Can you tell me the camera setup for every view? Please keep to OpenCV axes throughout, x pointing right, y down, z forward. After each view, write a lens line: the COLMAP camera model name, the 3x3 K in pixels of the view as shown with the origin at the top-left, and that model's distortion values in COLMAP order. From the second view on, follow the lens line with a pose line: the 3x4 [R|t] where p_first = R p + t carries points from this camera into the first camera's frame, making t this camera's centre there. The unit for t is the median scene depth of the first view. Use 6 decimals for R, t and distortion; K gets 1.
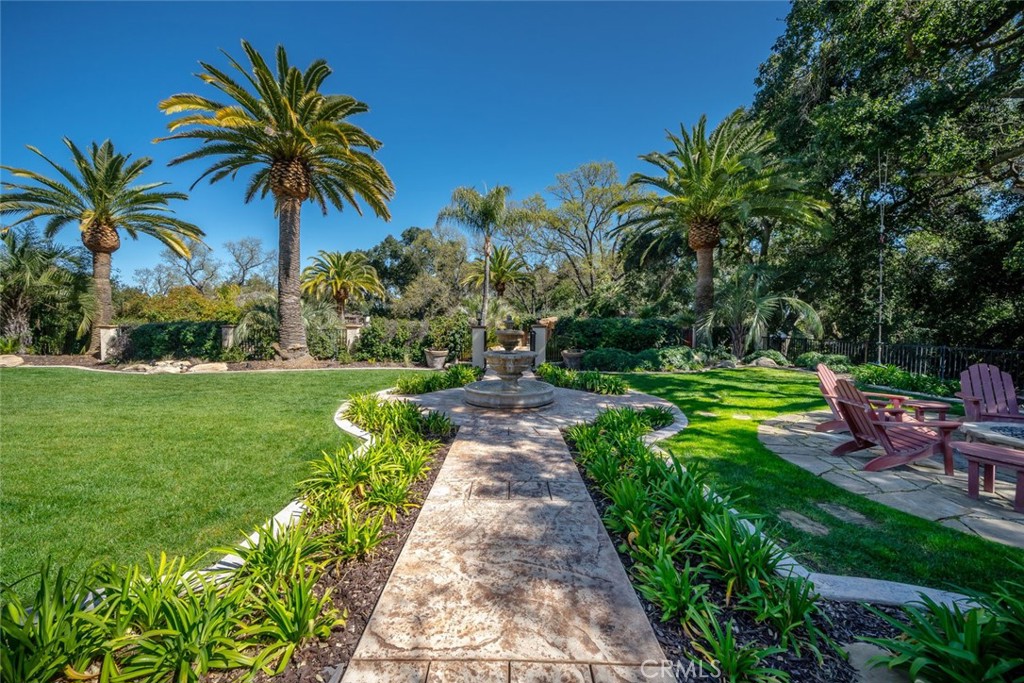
lens RADIAL K [[359.8, 0, 509.1], [0, 359.8, 333.3], [0, 0, 1]] dist [-0.006130, -0.000221]
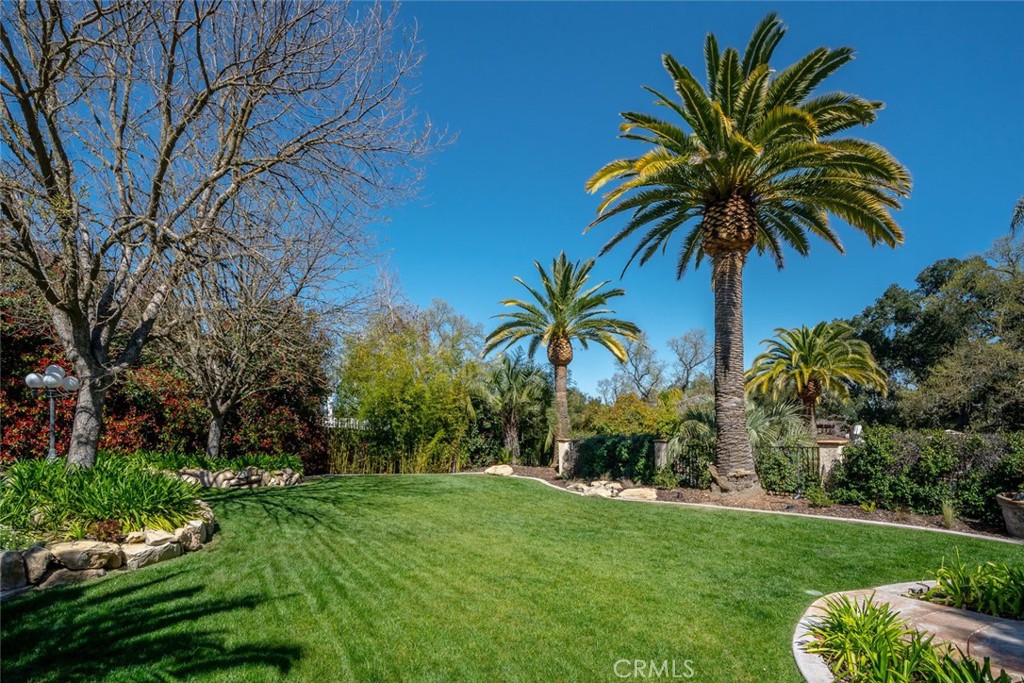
lens RADIAL K [[499.7, 0, 538.9], [0, 499.7, 414.2], [0, 0, 1]] dist [0.000047, -0.000452]
pose [[0.592553, -0.036586, -0.804700, -0.064561], [-0.015185, 0.998283, -0.056568, -0.012945], [0.805389, 0.045739, 0.590980, 0.147480]]
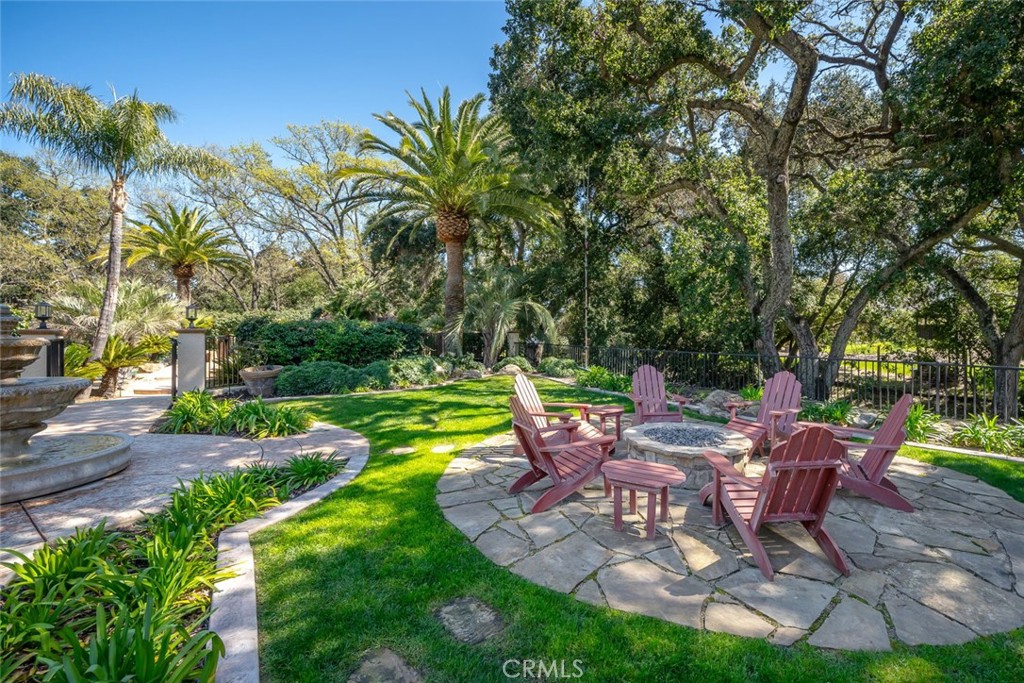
lens RADIAL K [[407.0, 0, 550.5], [0, 407.0, 329.1], [0, 0, 1]] dist [-0.003437, -0.000492]
pose [[0.801107, 0.004680, 0.598503, 0.152316], [0.012337, 0.999628, -0.024331, 0.001164], [-0.598394, 0.026876, 0.800751, 0.078379]]
